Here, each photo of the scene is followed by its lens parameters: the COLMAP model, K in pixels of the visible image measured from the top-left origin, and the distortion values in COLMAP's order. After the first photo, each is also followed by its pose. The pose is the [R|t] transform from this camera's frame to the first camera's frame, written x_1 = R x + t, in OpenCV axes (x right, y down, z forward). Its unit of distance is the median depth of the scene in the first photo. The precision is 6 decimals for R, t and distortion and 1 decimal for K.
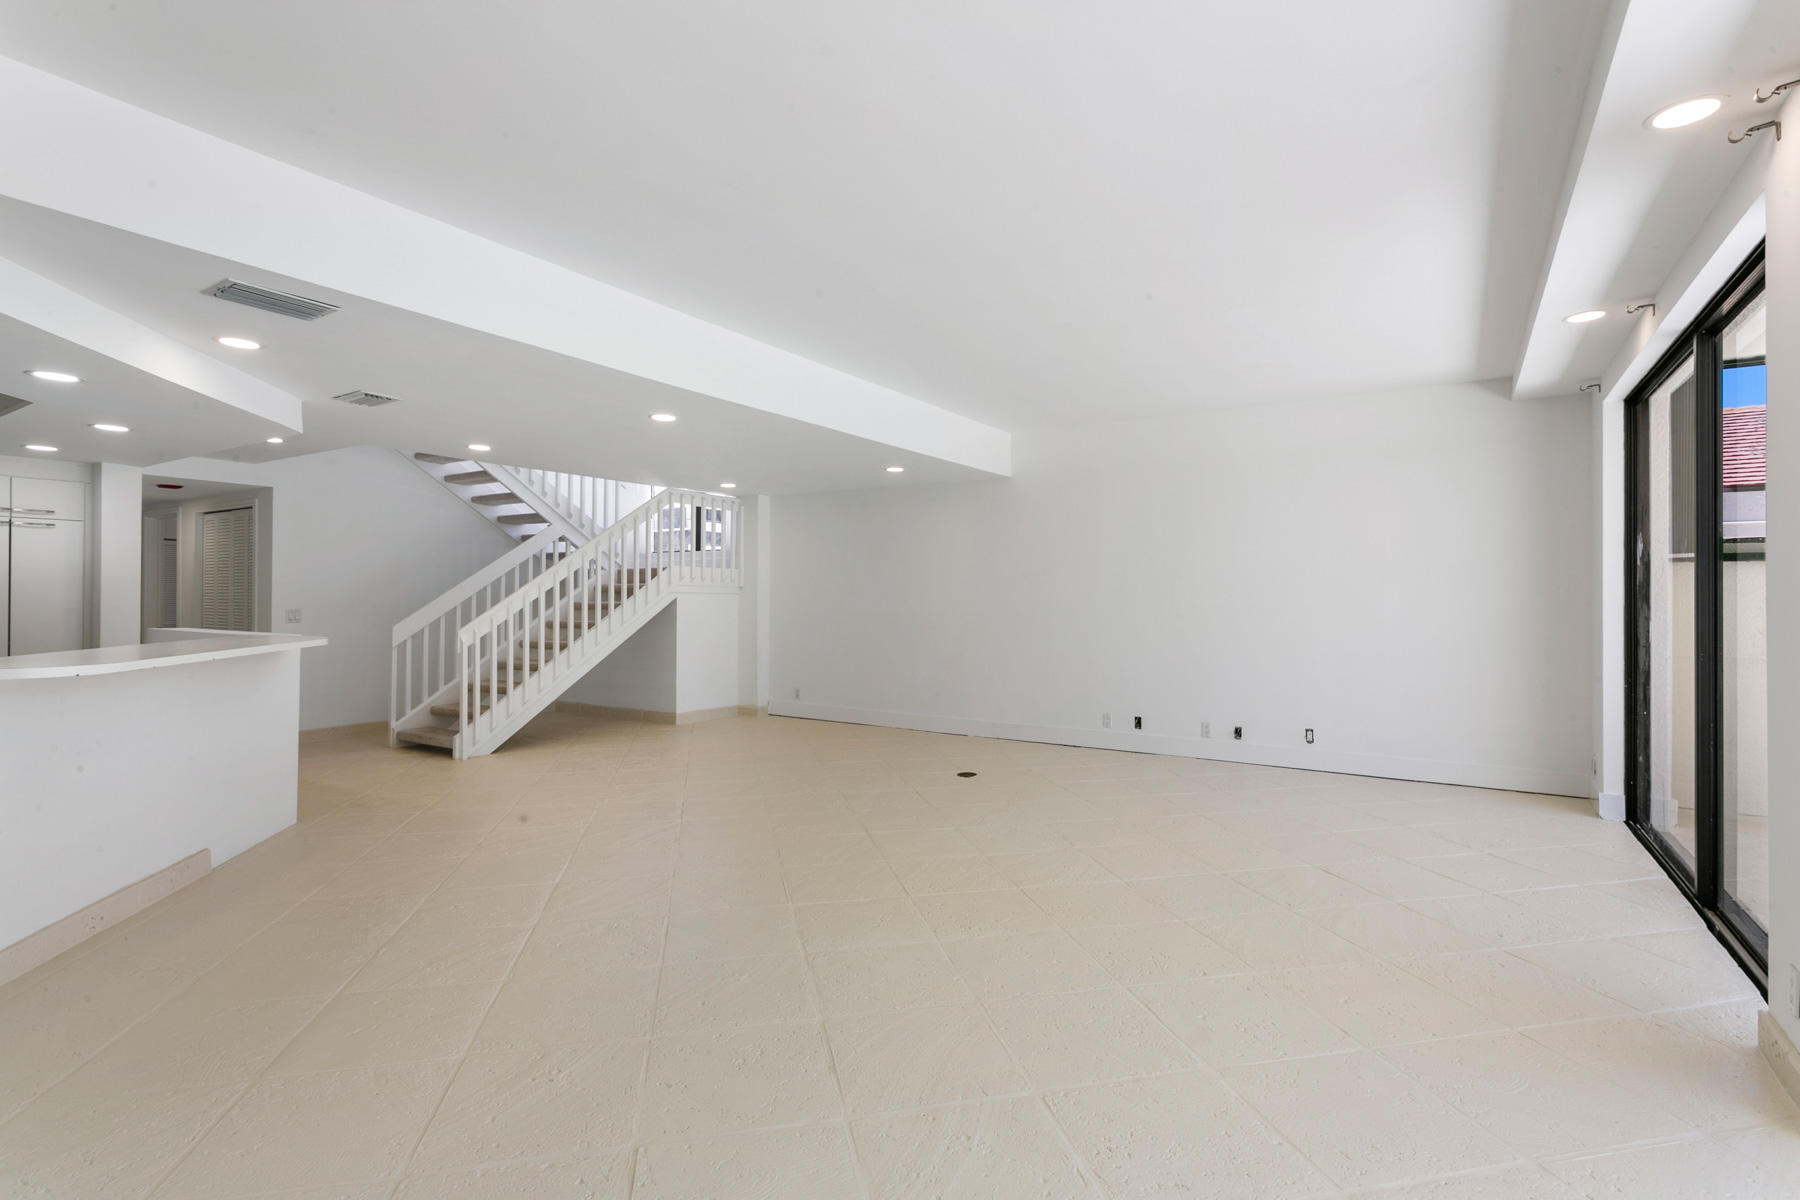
lens RADIAL K [[858.3, 0, 890.8], [0, 858.3, 594.3], [0, 0, 1]] dist [-0.000466, -0.000114]
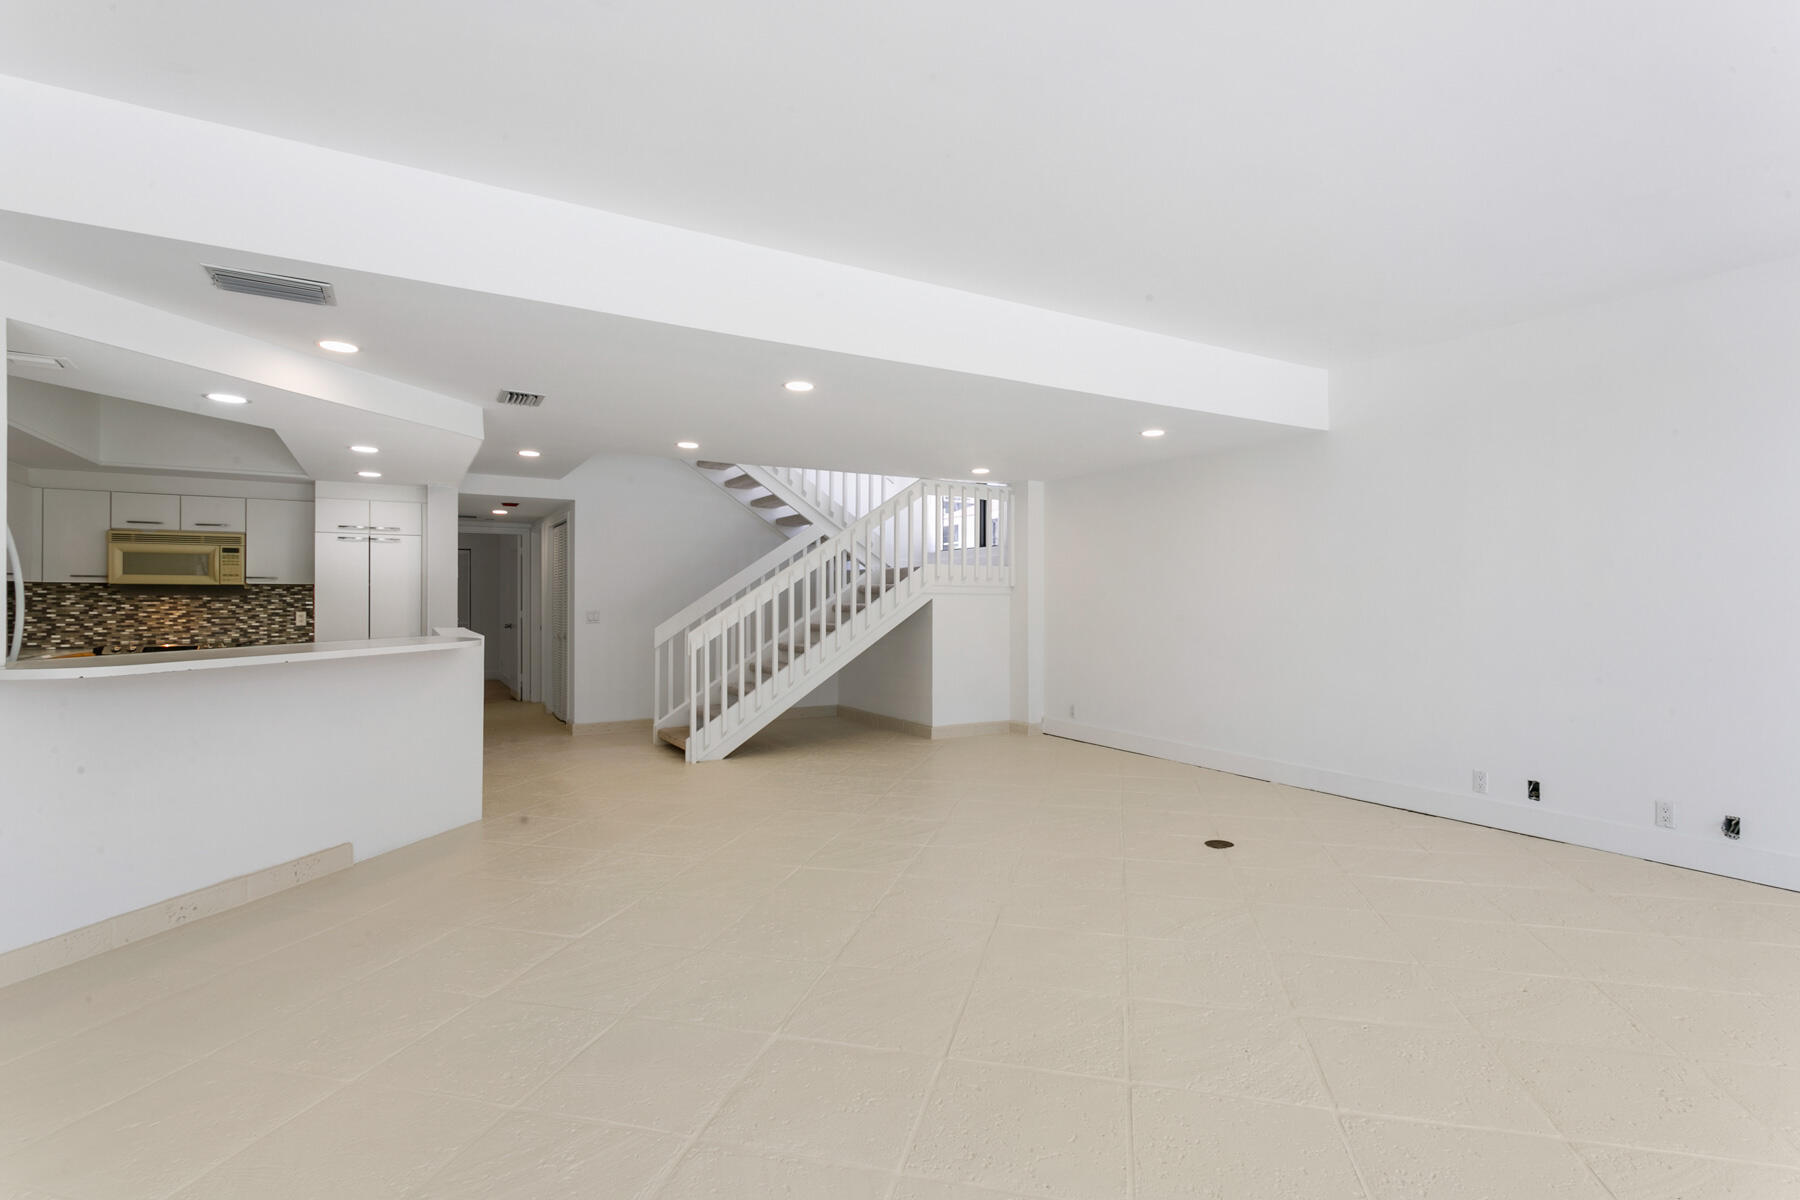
lens RADIAL K [[853.9, 0, 900.0], [0, 853.9, 600.0], [0, 0, 1]] dist [0.000200, 0.001314]
pose [[0.895928, -0.002855, -0.444191, 0.127177], [0.005210, 0.999978, 0.004081, 0.000999], [0.444169, -0.005970, 0.895923, 0.184388]]
